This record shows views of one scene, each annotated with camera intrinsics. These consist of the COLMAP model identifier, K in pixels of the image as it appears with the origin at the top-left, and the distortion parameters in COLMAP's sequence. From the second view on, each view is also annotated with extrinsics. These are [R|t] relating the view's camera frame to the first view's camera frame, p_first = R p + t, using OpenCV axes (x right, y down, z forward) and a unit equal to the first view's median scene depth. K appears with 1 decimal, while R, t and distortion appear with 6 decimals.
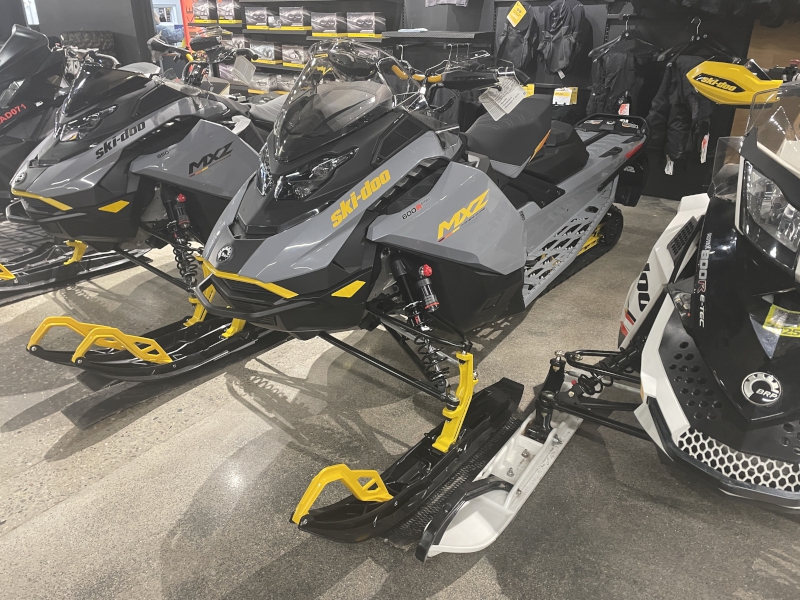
lens RADIAL K [[602.5, 0, 400.0], [0, 602.5, 300.0], [0, 0, 1]] dist [0.065137, -0.096640]
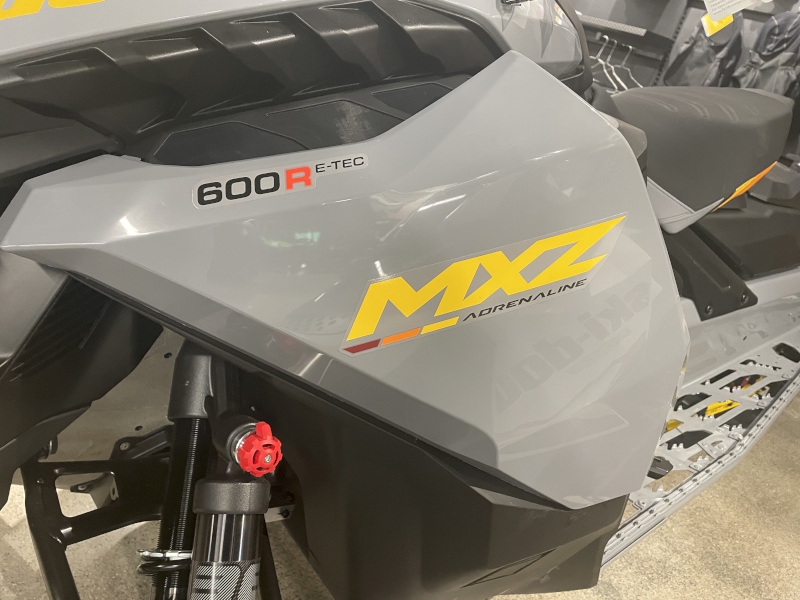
lens RADIAL K [[602.5, 0, 400.0], [0, 602.5, 300.0], [0, 0, 1]] dist [0.065137, -0.096640]
pose [[0.934942, 0.337760, -0.108638, 0.060805], [-0.341372, 0.939792, -0.016009, -0.070538], [0.096690, 0.052053, 0.993953, 0.457836]]
